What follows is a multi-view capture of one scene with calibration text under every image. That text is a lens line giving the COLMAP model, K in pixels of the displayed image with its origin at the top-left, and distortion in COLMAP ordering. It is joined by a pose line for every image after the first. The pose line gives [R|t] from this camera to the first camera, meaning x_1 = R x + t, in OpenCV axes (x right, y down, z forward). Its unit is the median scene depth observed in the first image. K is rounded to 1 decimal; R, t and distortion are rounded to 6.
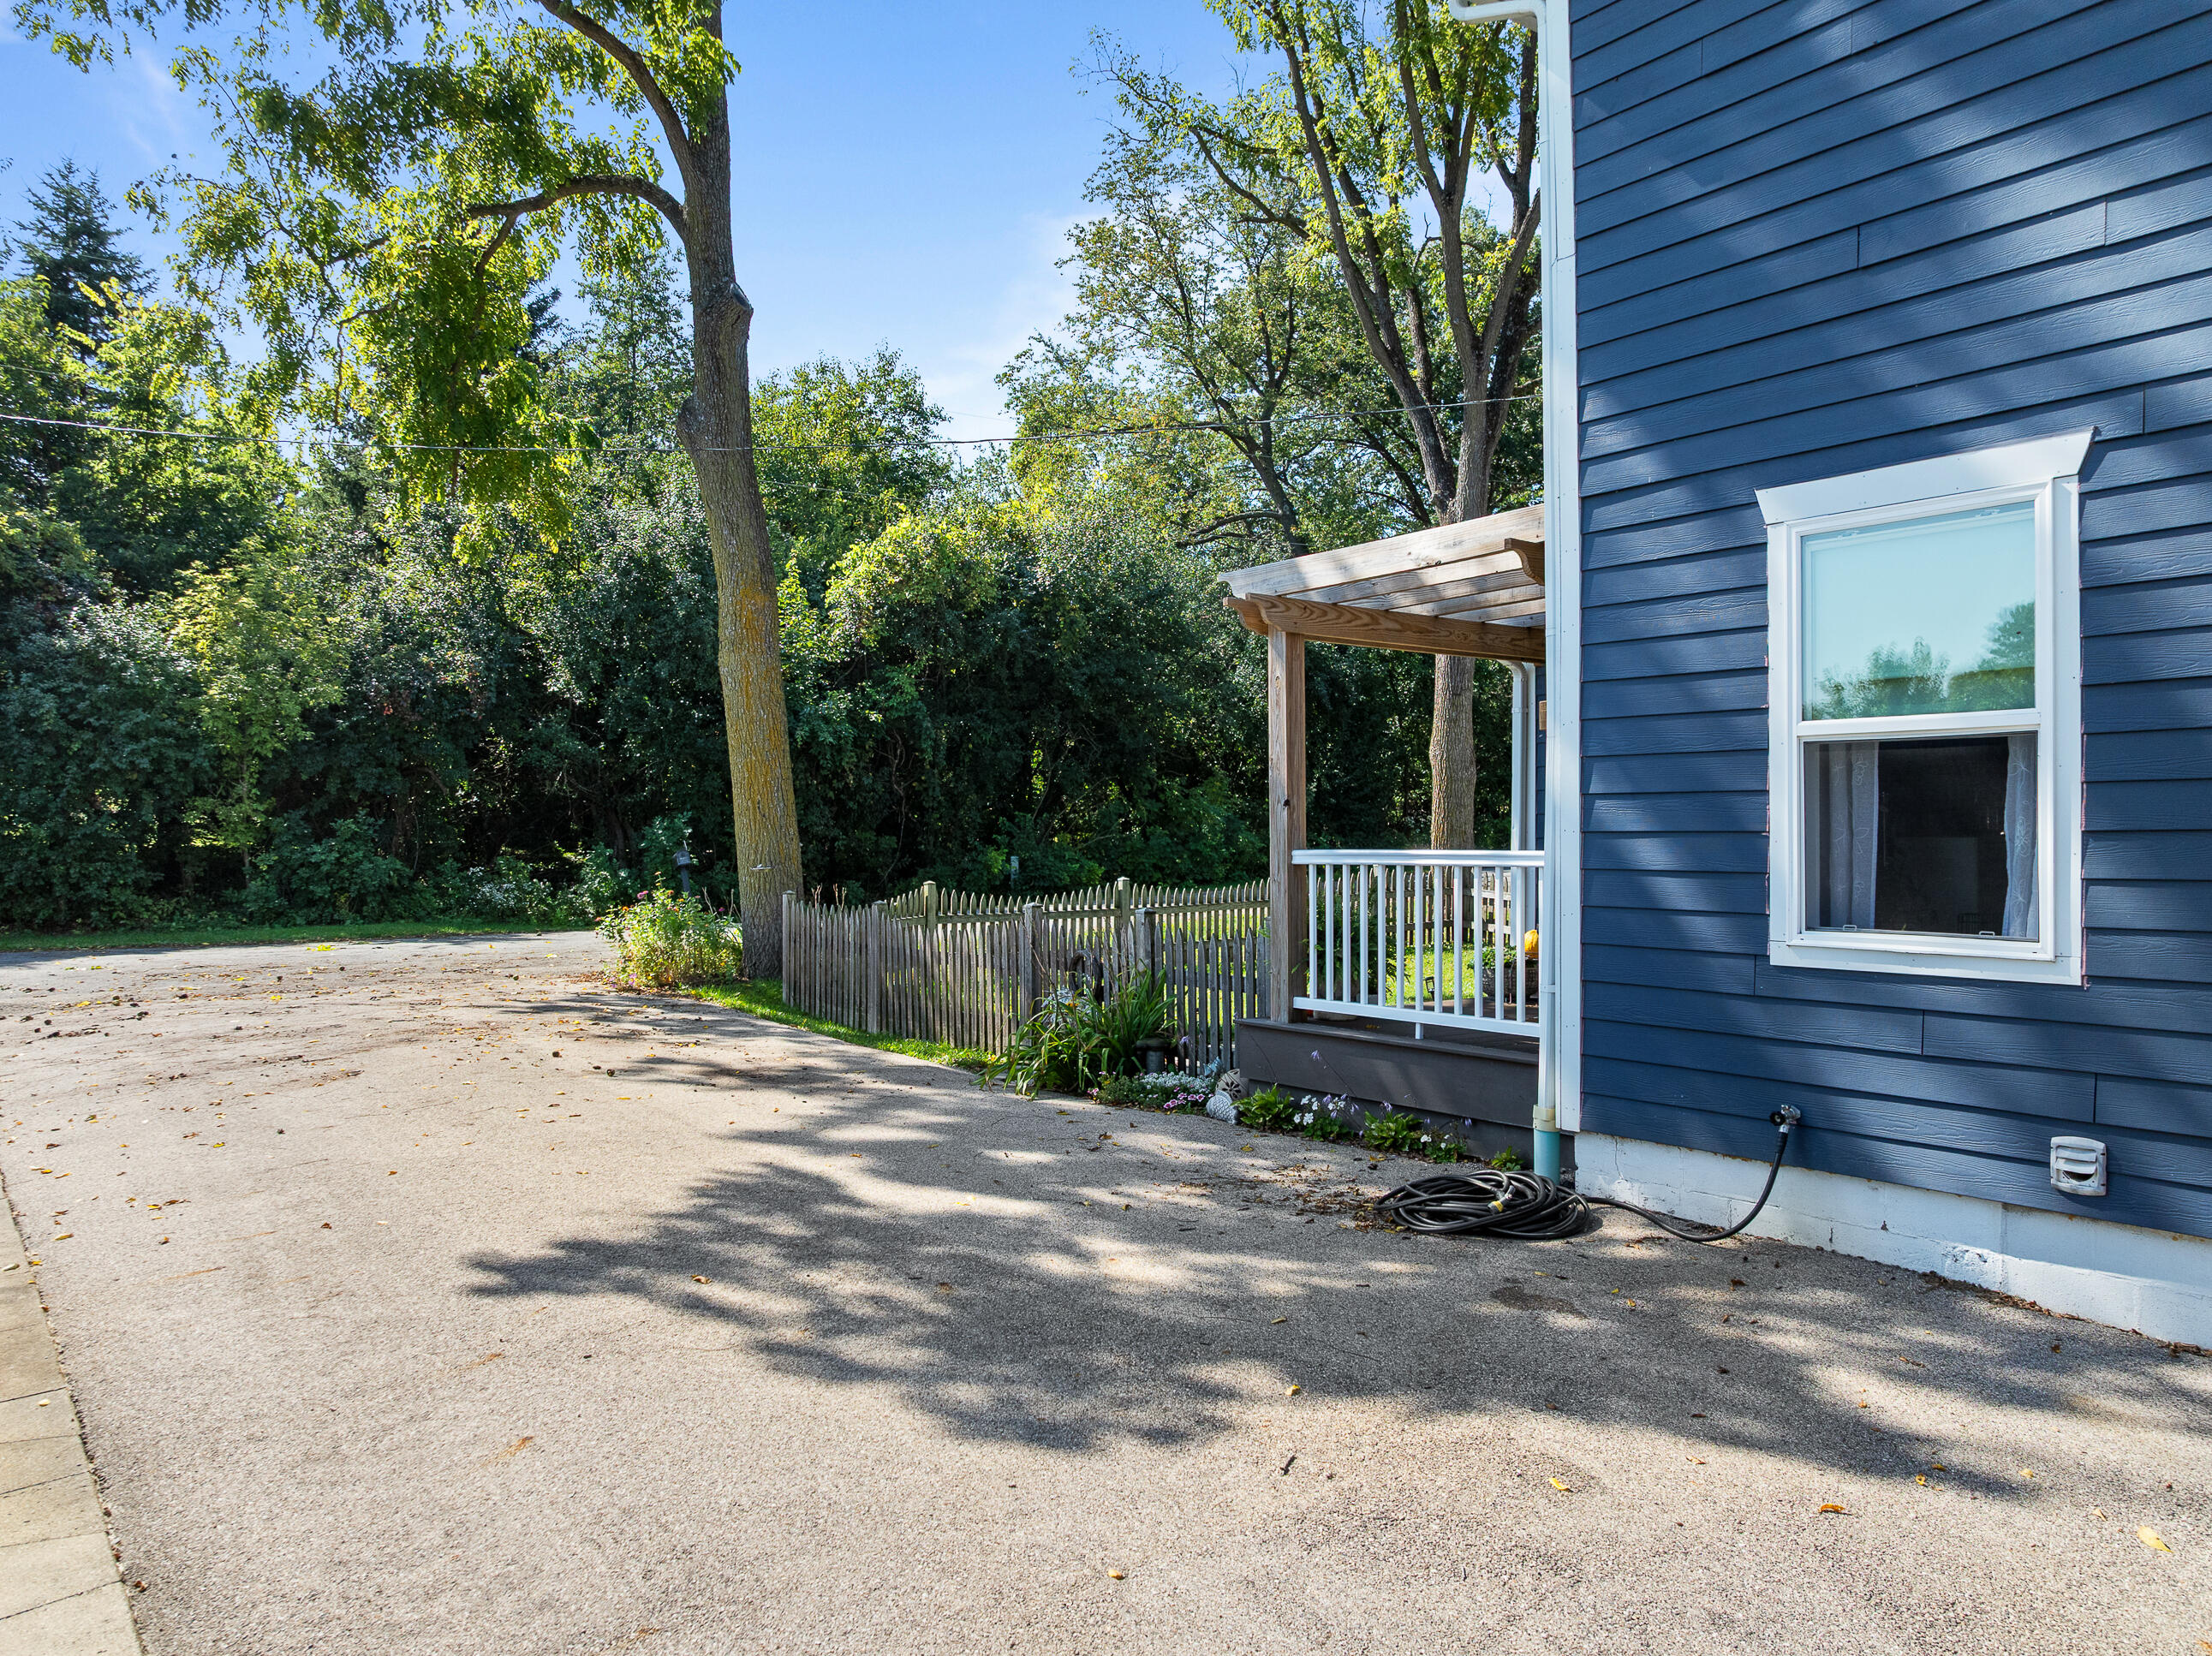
lens RADIAL K [[1571.1, 0, 1118.6], [0, 1571.1, 845.3], [0, 0, 1]] dist [-0.037217, 0.006483]
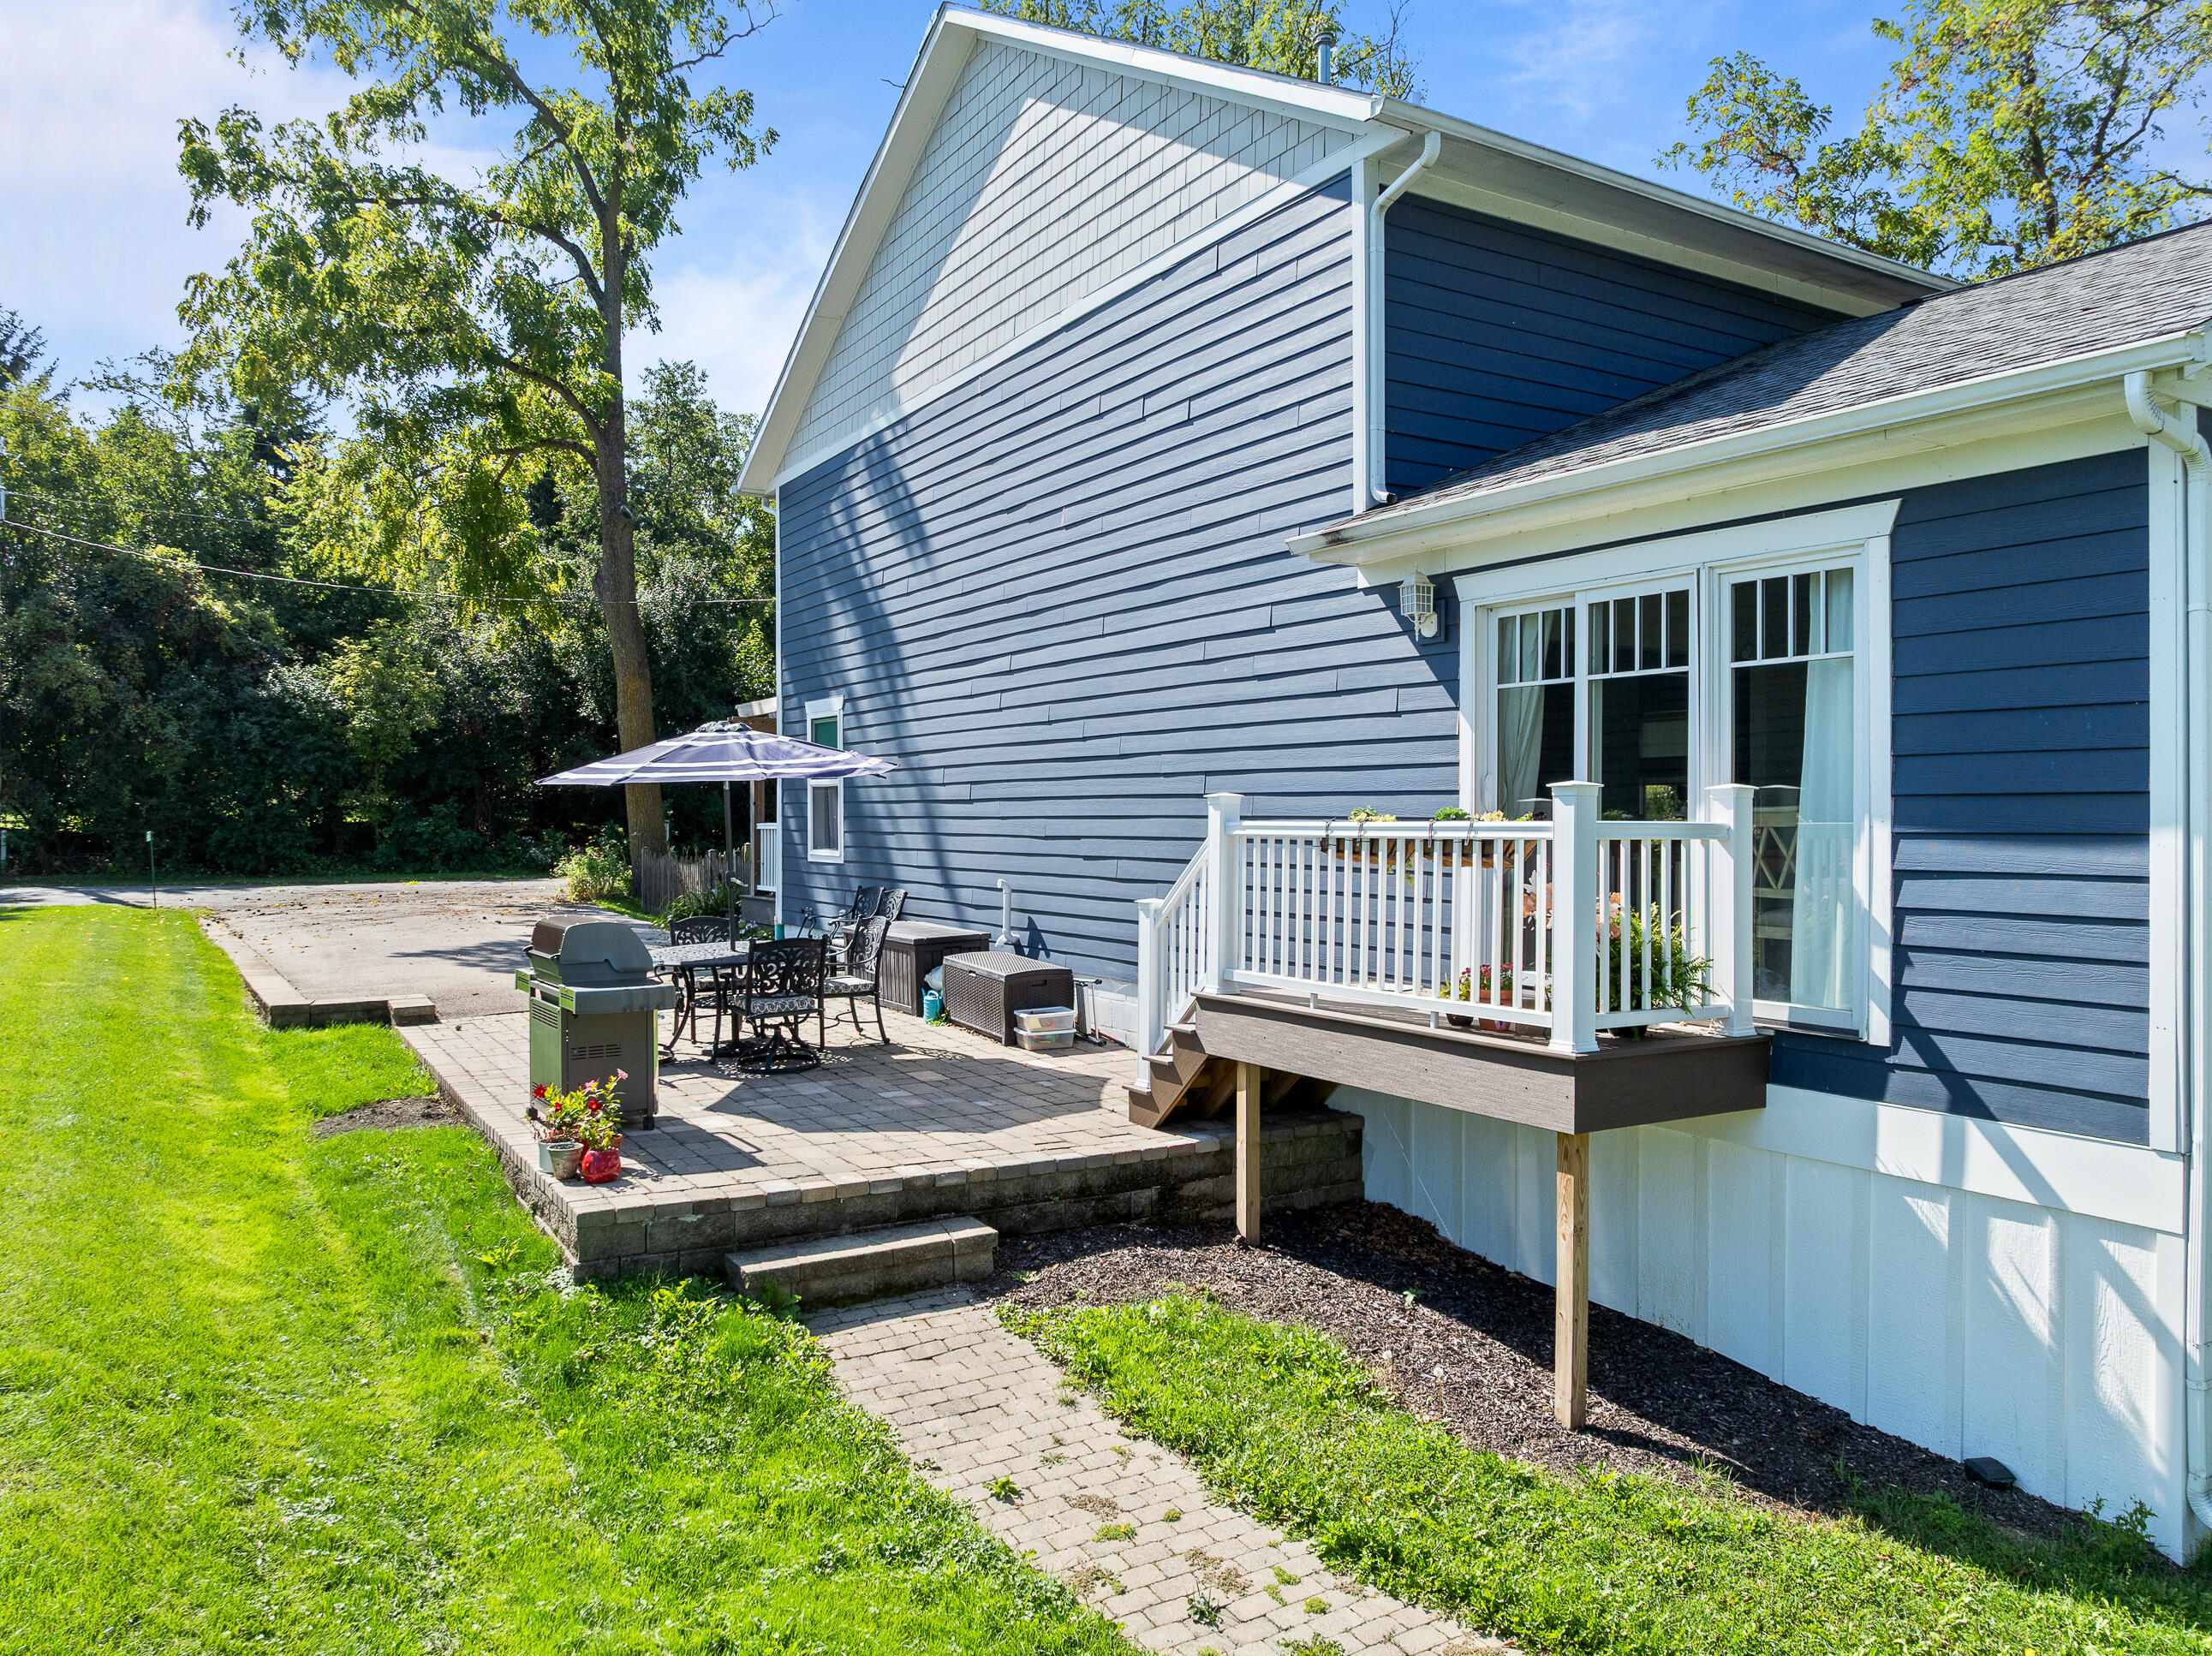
lens RADIAL K [[1603.1, 0, 1118.1], [0, 1603.1, 821.2], [0, 0, 1]] dist [-0.041383, 0.012271]
pose [[0.994944, 0.003869, -0.100361, 0.328354], [-0.004206, 0.999986, -0.003140, 0.001786], [0.100348, 0.003546, 0.994946, -0.492970]]
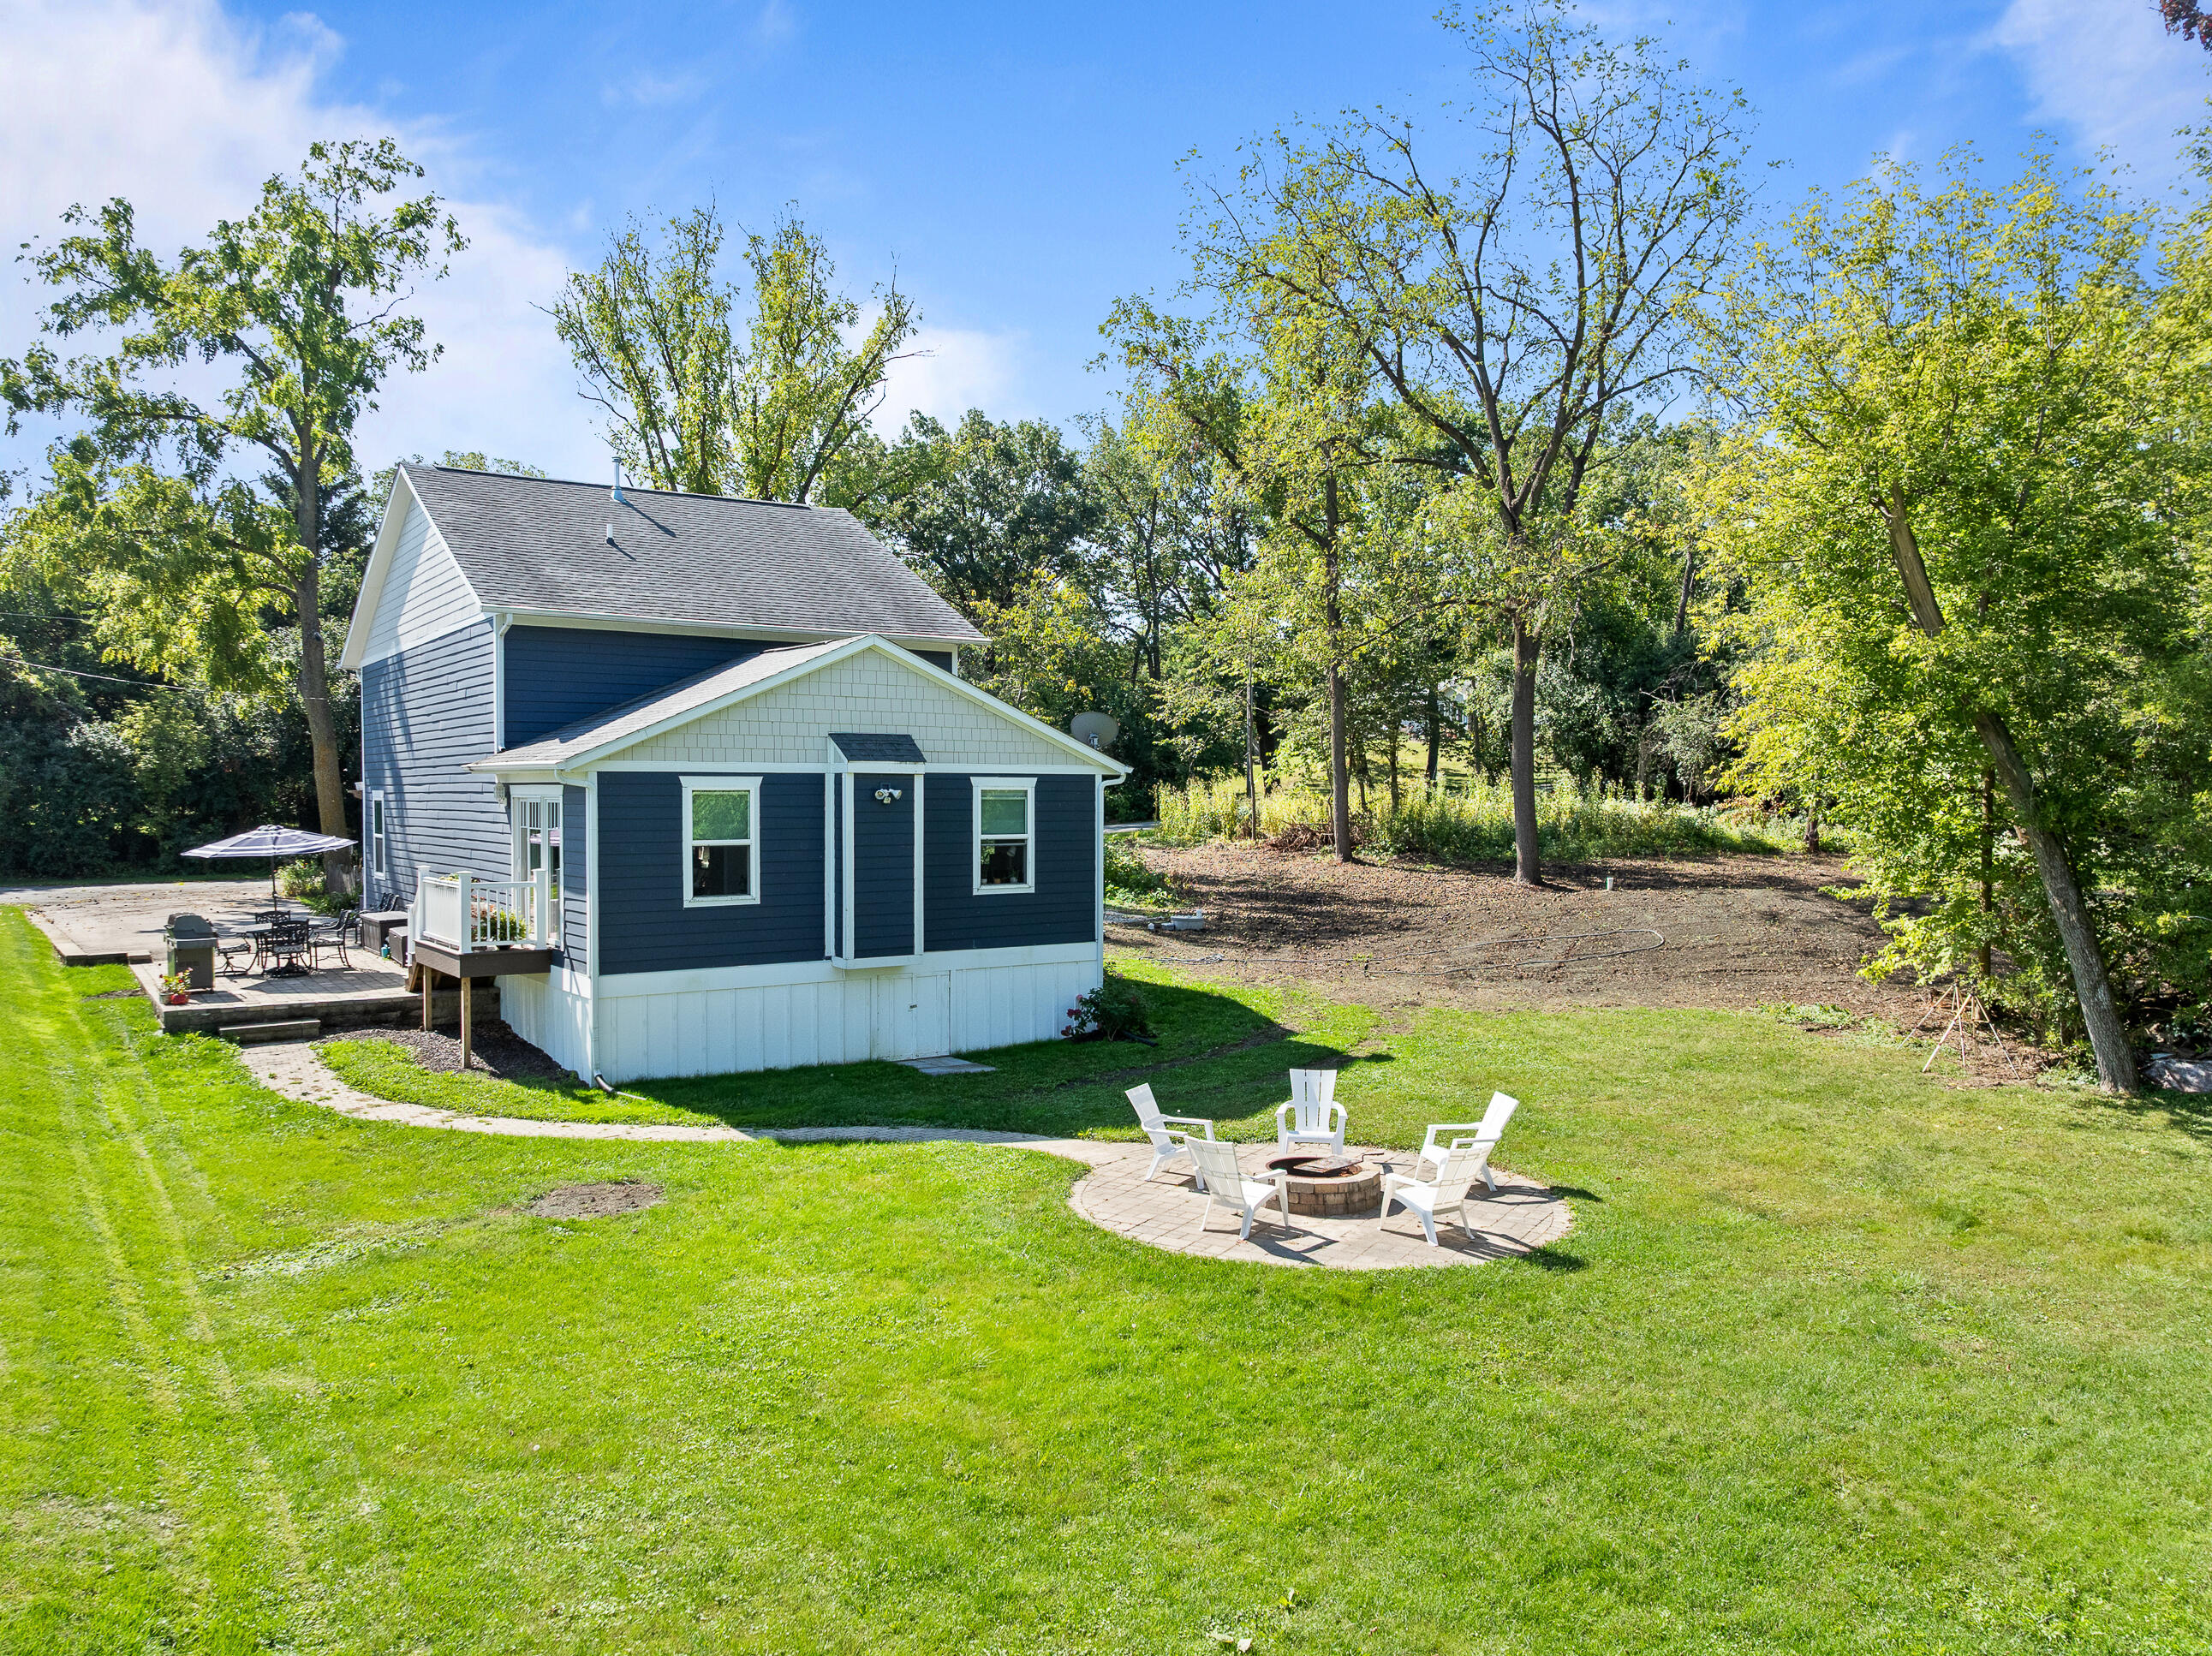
lens RADIAL K [[1642.3, 0, 1106.0], [0, 1642.3, 828.0], [0, 0, 1]] dist [-0.022500, 0.011371]
pose [[0.999372, 0.002182, -0.035370, 0.792218], [-0.001639, 0.999881, 0.015364, -0.047519], [0.035399, -0.015297, 0.999256, -1.150322]]
